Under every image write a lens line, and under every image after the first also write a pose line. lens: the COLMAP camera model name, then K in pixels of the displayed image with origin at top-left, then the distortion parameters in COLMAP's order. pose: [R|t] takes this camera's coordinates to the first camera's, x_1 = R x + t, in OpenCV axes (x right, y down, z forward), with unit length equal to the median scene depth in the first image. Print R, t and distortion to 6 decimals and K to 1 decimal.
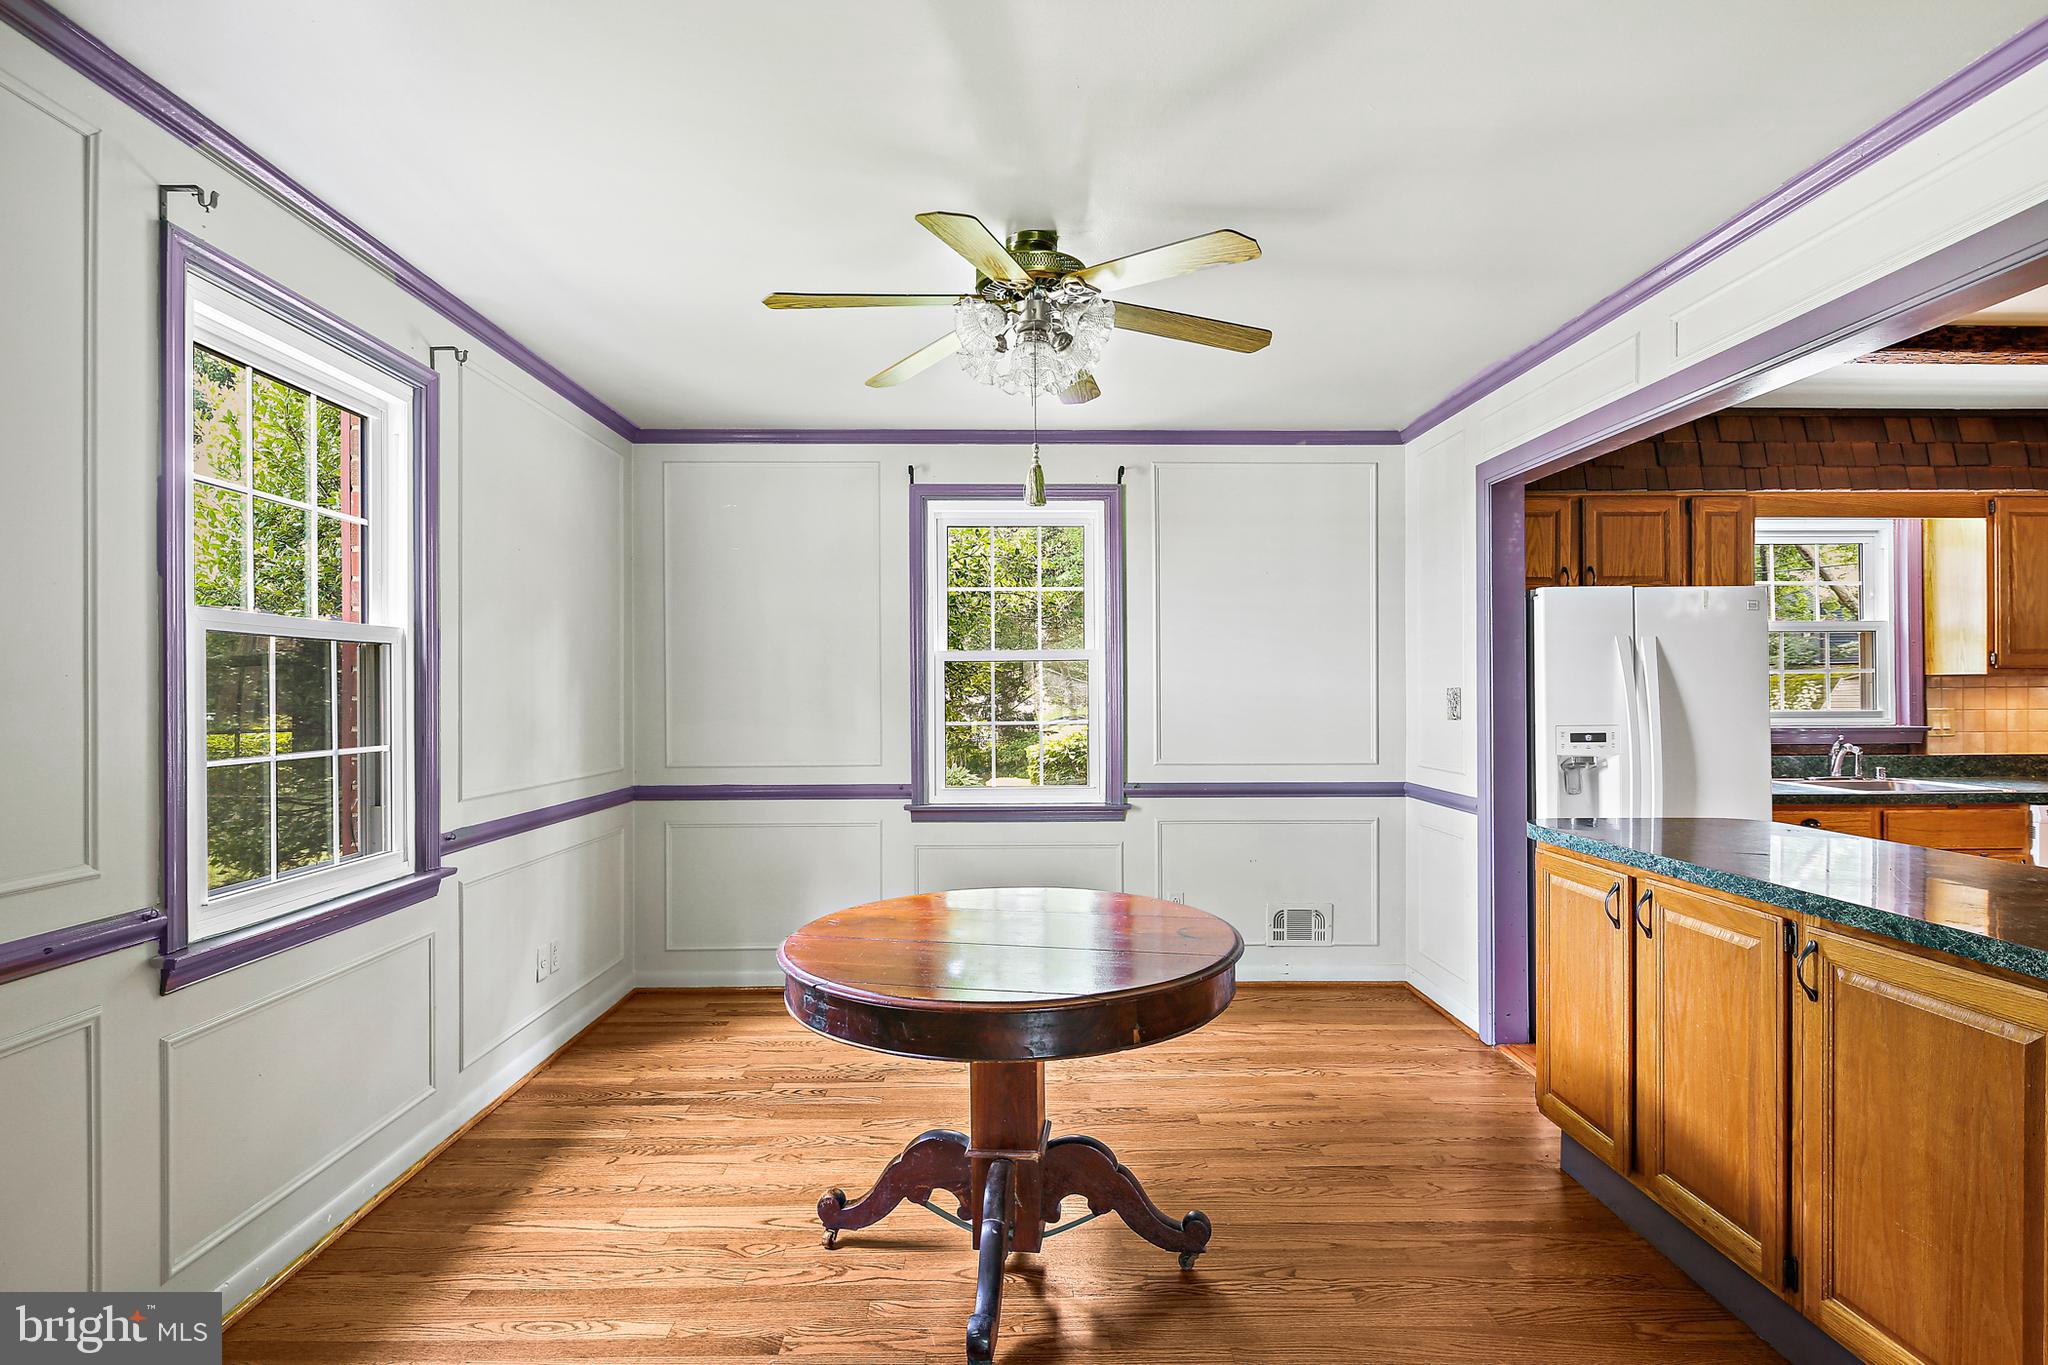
lens RADIAL K [[989.6, 0, 1025.8], [0, 989.6, 690.7], [0, 0, 1]] dist [-0.000539, -0.000421]
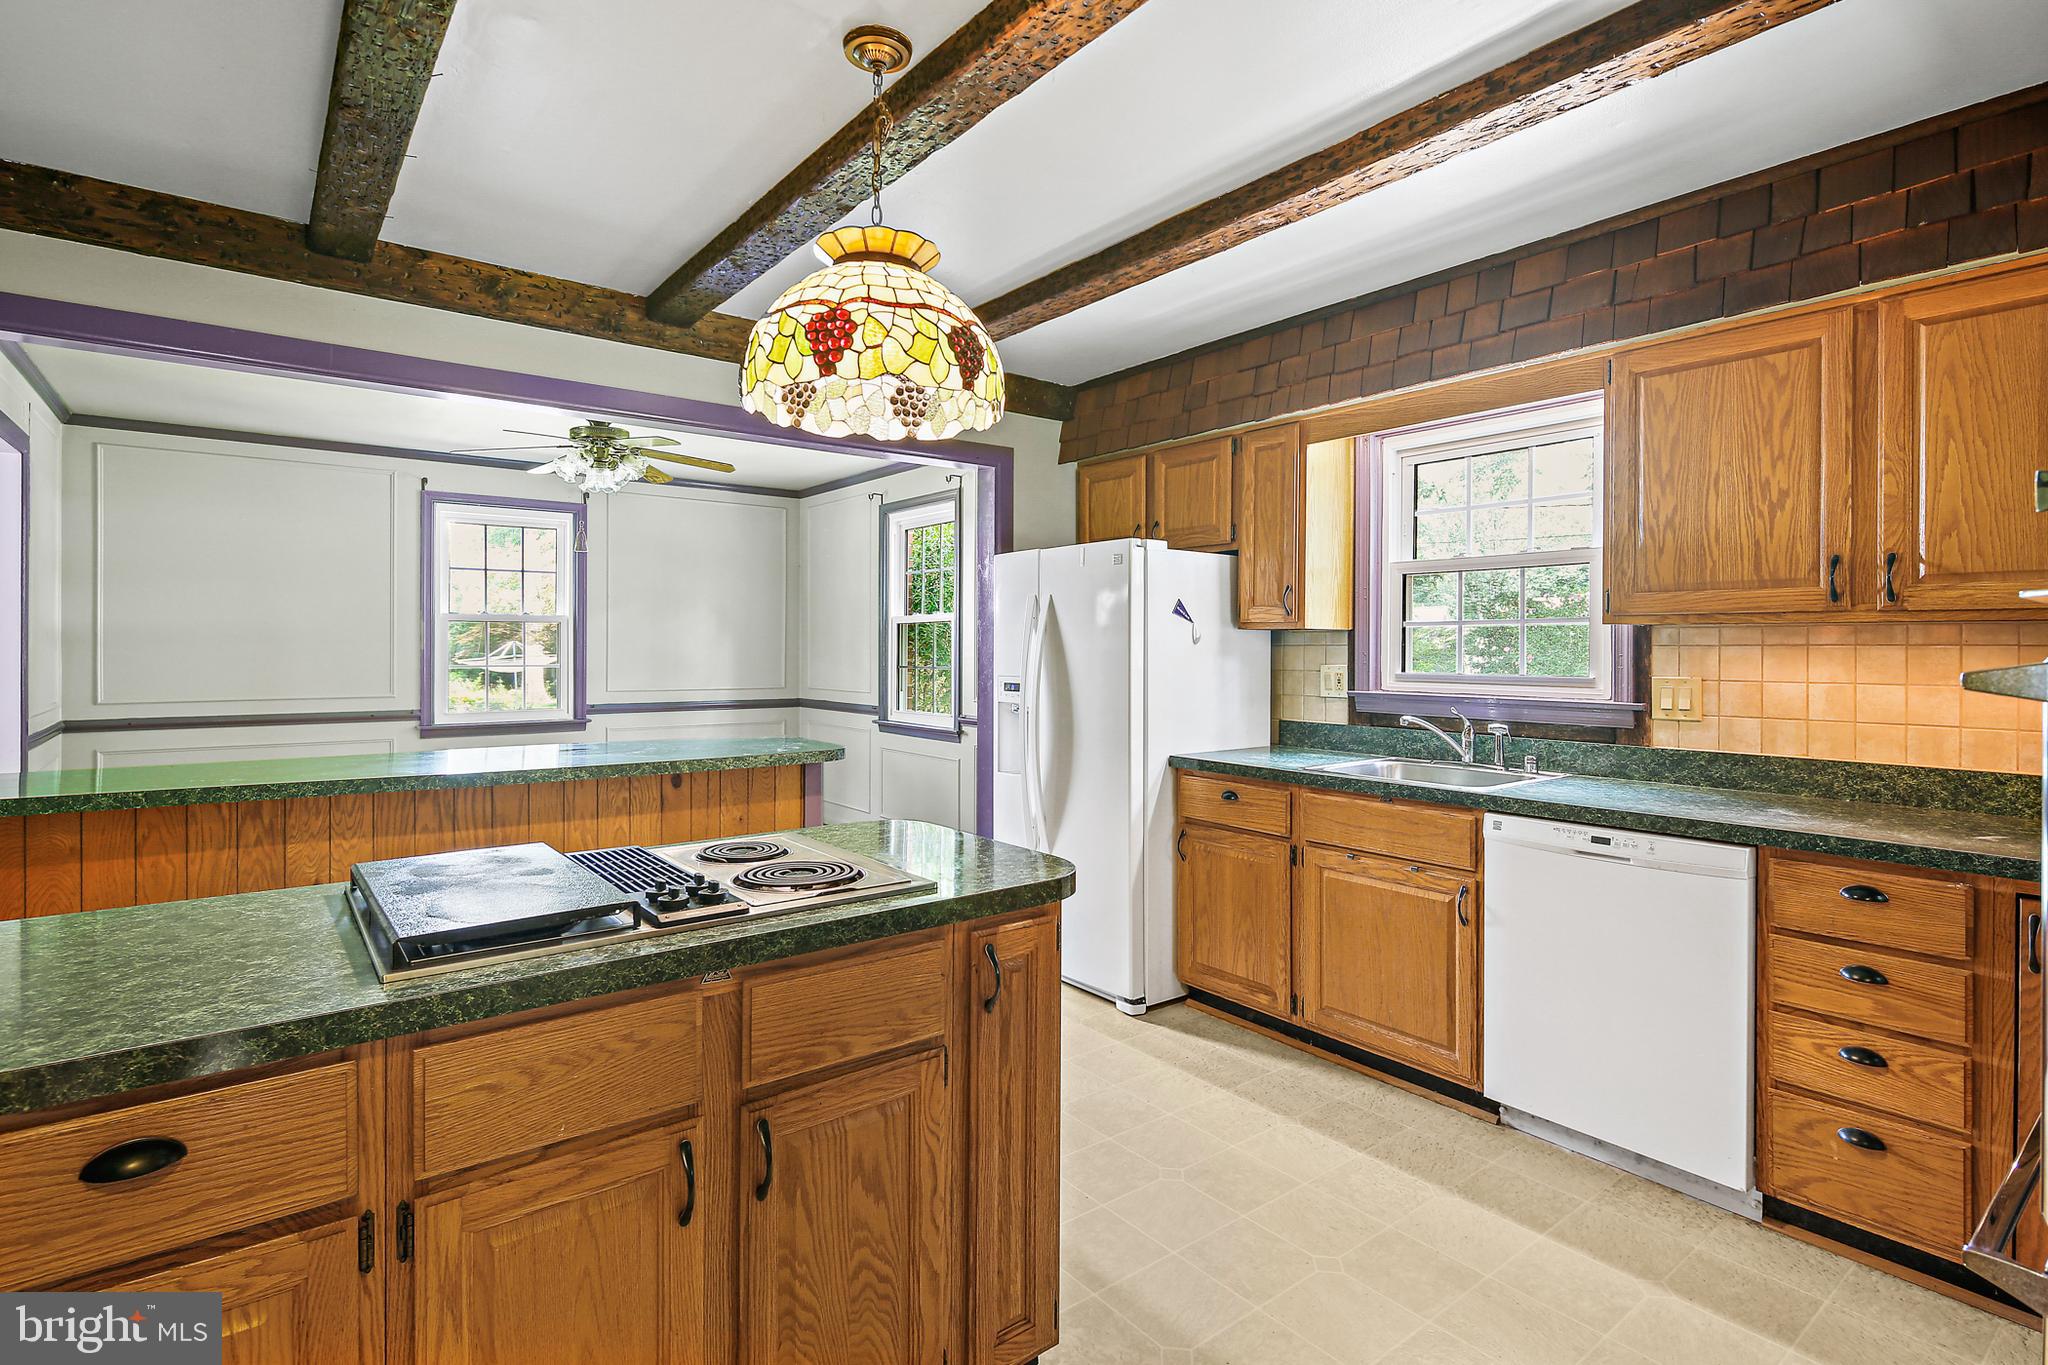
lens RADIAL K [[1008.0, 0, 1024.2], [0, 1008.0, 647.8], [0, 0, 1]] dist [0.000677, -0.000089]
pose [[0.594918, 0.007361, -0.803752, 1.240697], [-0.004285, 0.999973, 0.005986, -0.003336], [0.803775, -0.000117, 0.594934, 0.274086]]
